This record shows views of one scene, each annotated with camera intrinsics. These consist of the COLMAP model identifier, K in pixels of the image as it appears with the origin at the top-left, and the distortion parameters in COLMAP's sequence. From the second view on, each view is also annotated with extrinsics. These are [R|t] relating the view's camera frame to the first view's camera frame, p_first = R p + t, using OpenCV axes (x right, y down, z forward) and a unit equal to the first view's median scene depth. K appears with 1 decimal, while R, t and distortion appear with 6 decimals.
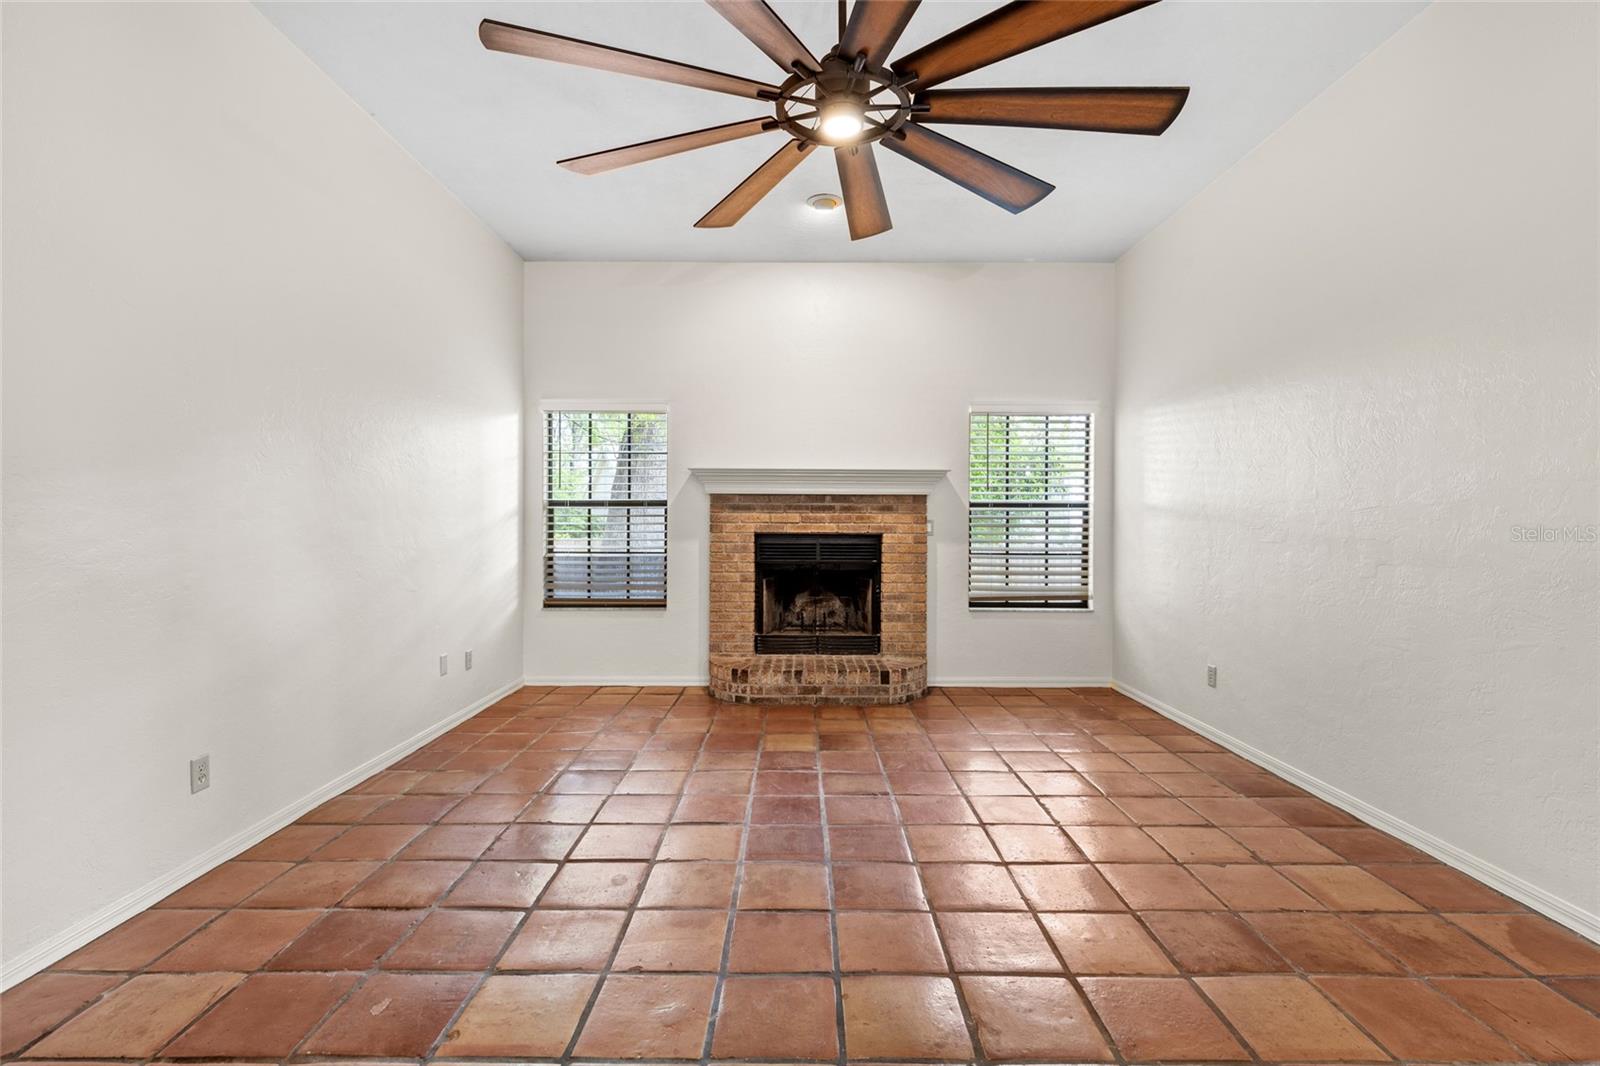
lens RADIAL K [[716.8, 0, 799.1], [0, 716.8, 536.6], [0, 0, 1]] dist [0.004920, -0.000380]
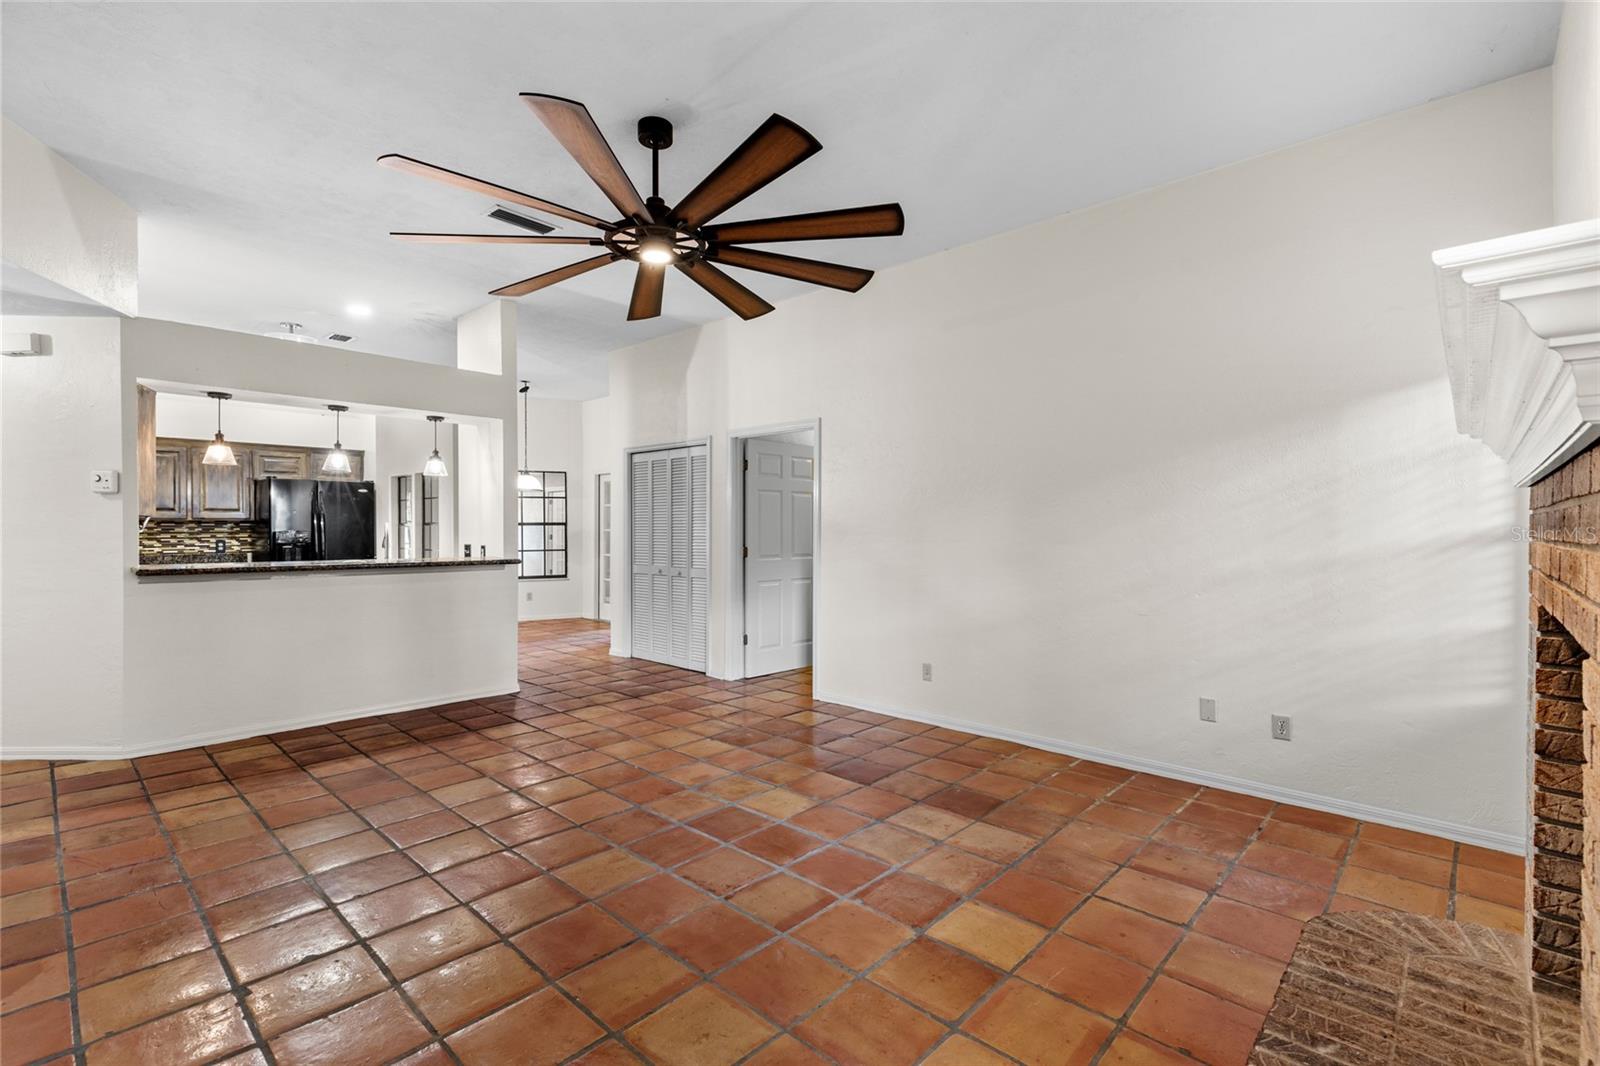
lens RADIAL K [[721.6, 0, 801.3], [0, 721.6, 529.8], [0, 0, 1]] dist [0.006727, -0.000188]
pose [[-0.680548, -0.003346, -0.732696, 0.399893], [-0.017001, 0.999792, 0.011226, -0.035890], [0.732506, 0.020096, -0.680464, 0.979460]]
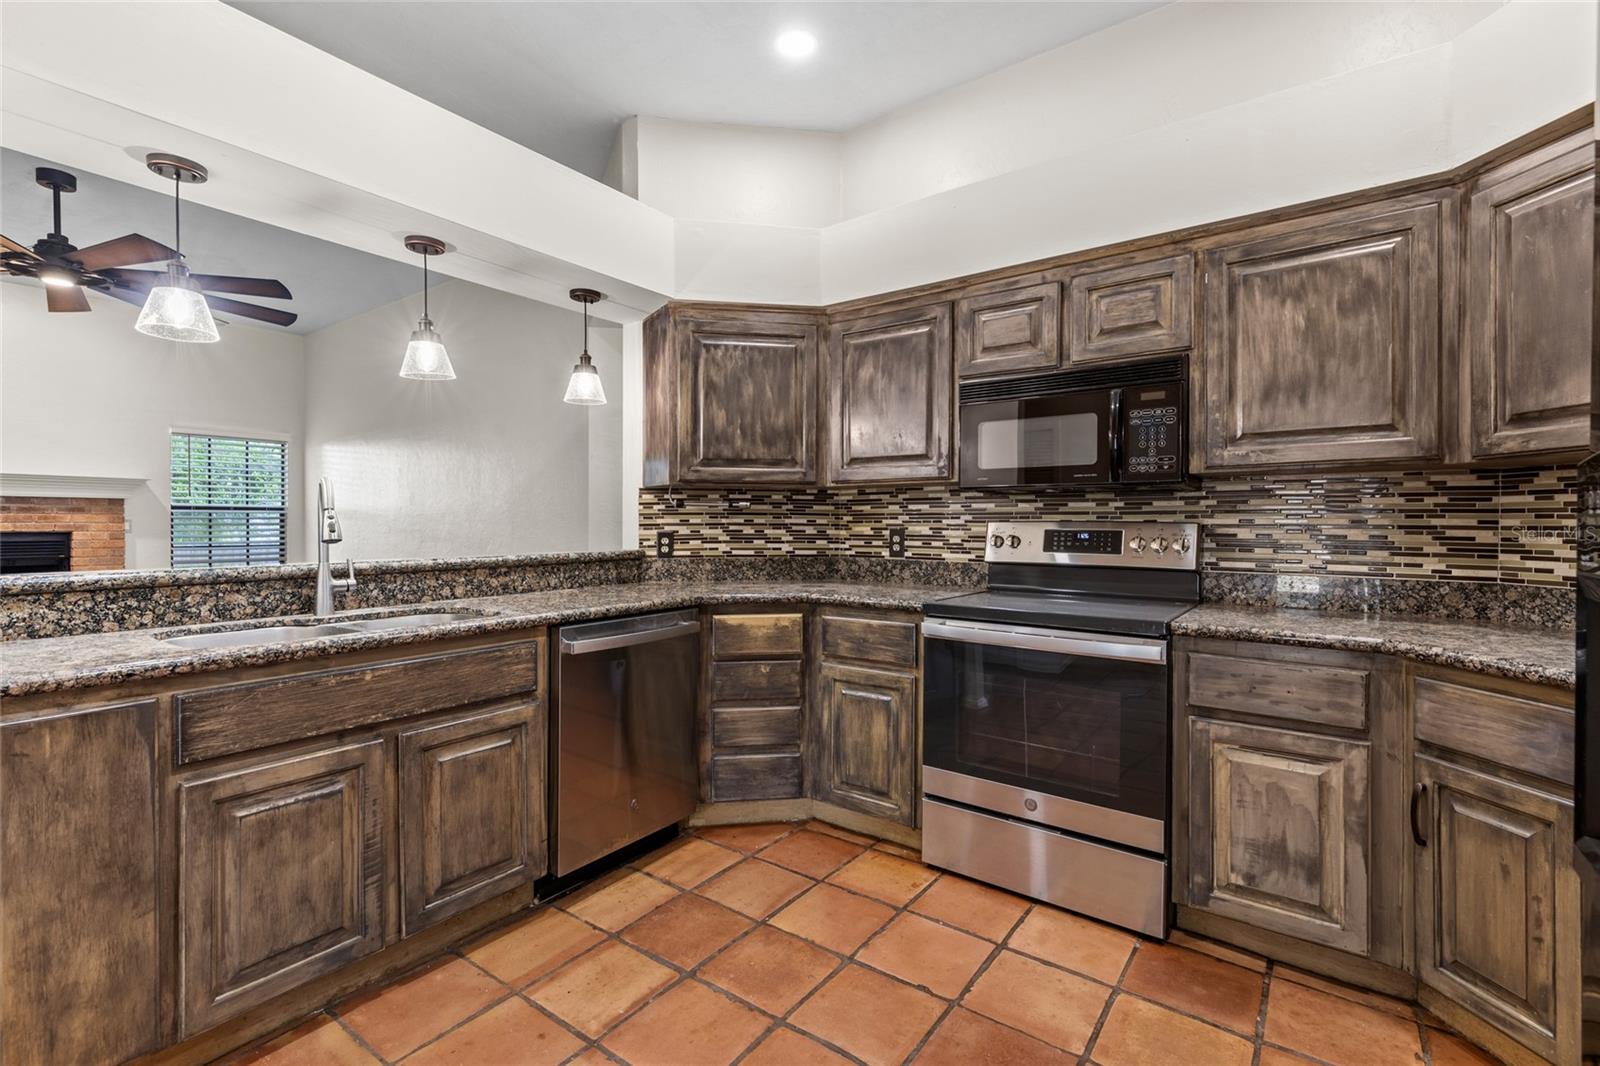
lens RADIAL K [[718.5, 0, 800.0], [0, 718.5, 533.0], [0, 0, 1]] dist [0.005188, -0.001312]
pose [[0.588885, -0.013424, 0.808105, -0.129650], [0.014851, 0.999873, 0.005787, 0.008743], [-0.808080, 0.008594, 0.589010, -0.614107]]
